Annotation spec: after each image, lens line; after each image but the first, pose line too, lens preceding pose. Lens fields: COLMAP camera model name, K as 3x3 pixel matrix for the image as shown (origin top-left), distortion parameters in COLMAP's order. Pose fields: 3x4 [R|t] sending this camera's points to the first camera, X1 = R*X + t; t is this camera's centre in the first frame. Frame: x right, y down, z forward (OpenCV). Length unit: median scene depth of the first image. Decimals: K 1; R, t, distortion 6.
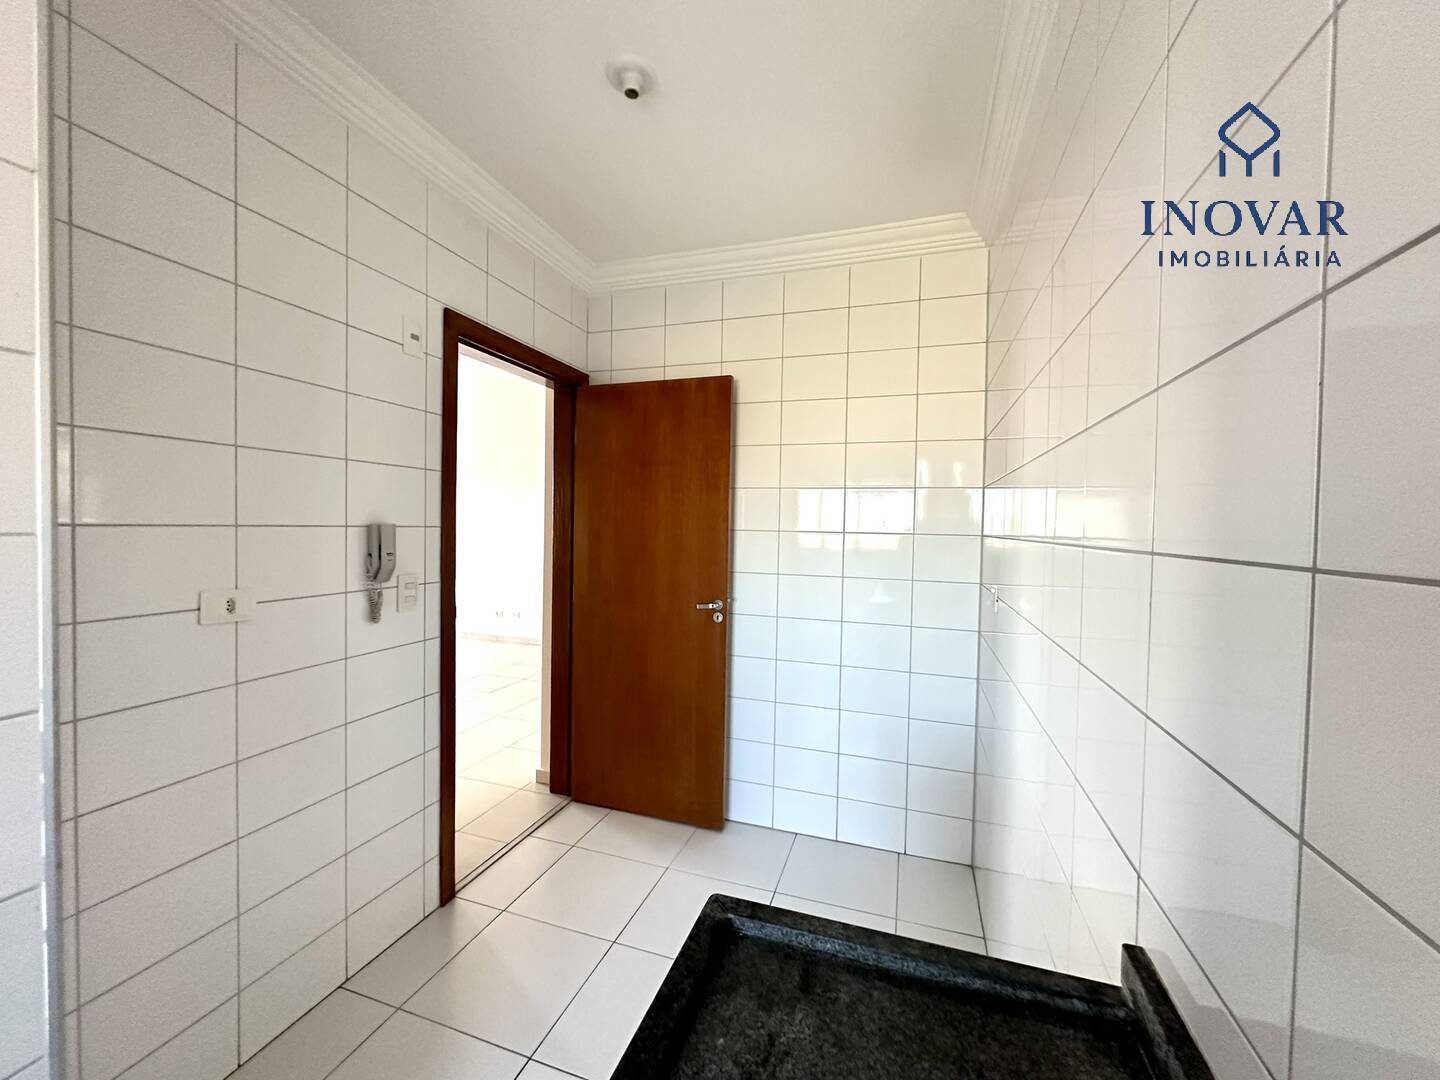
lens RADIAL K [[578.3, 0, 721.4], [0, 578.3, 538.1], [0, 0, 1]] dist [-0.000995, 0.000062]
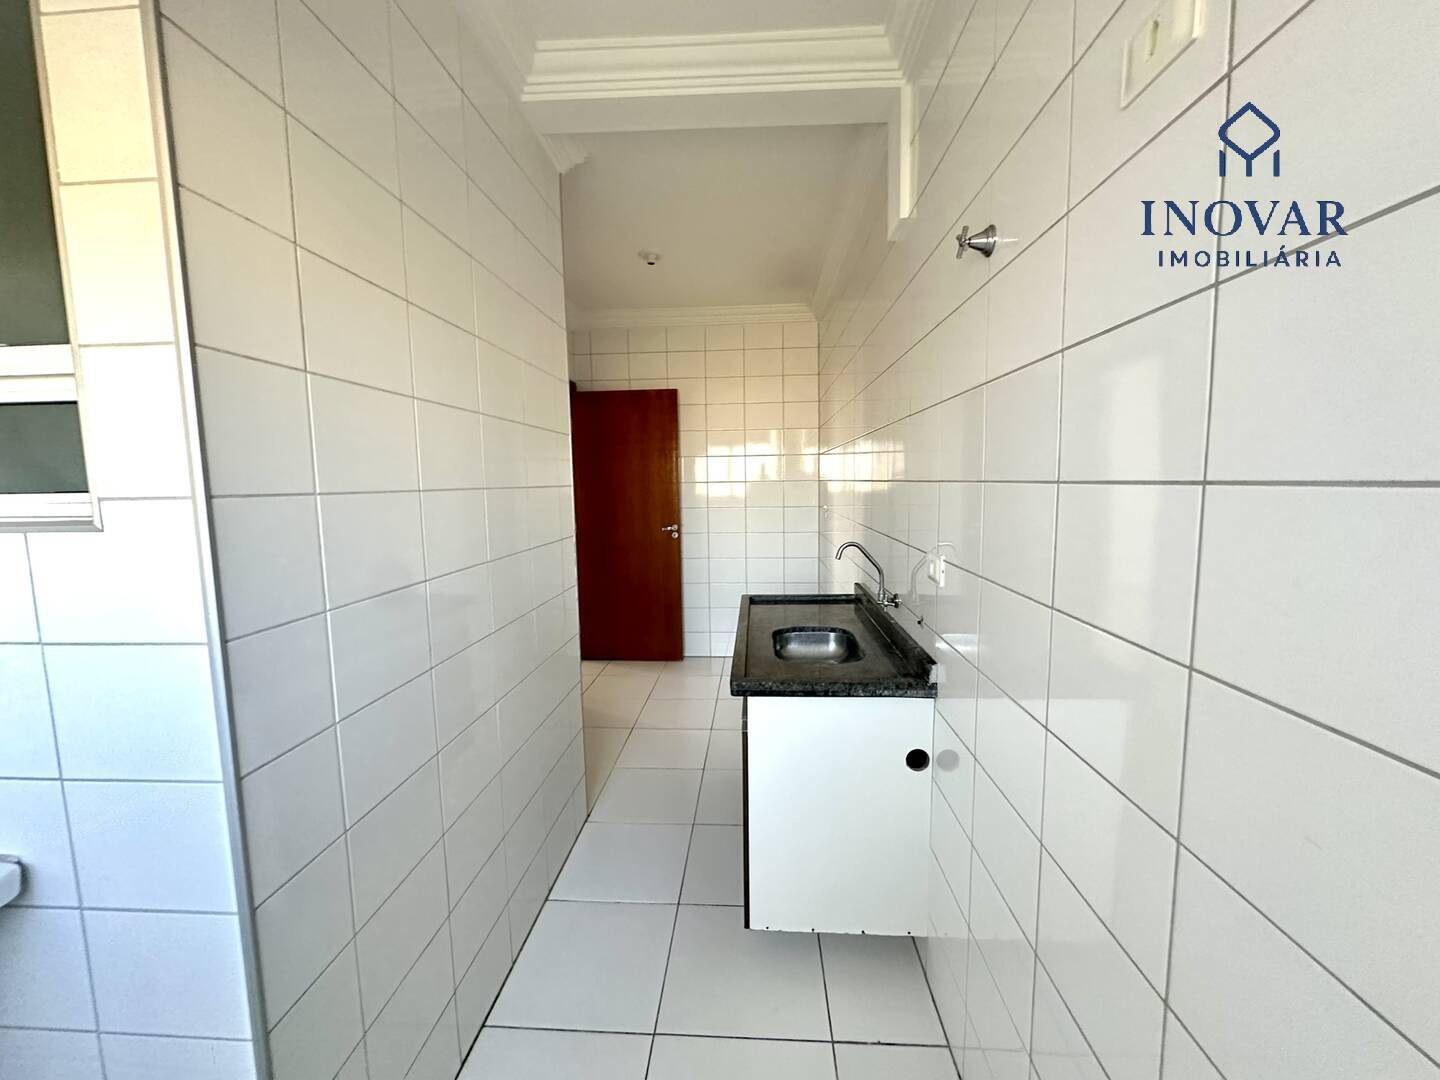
lens RADIAL K [[578.3, 0, 721.1], [0, 578.3, 538.7], [0, 0, 1]] dist [-0.000995, 0.000062]
pose [[0.966136, -0.063353, 0.250134, -0.296456], [0.042755, 0.995296, 0.086942, 0.008080], [-0.254465, -0.073303, 0.964300, -0.651121]]
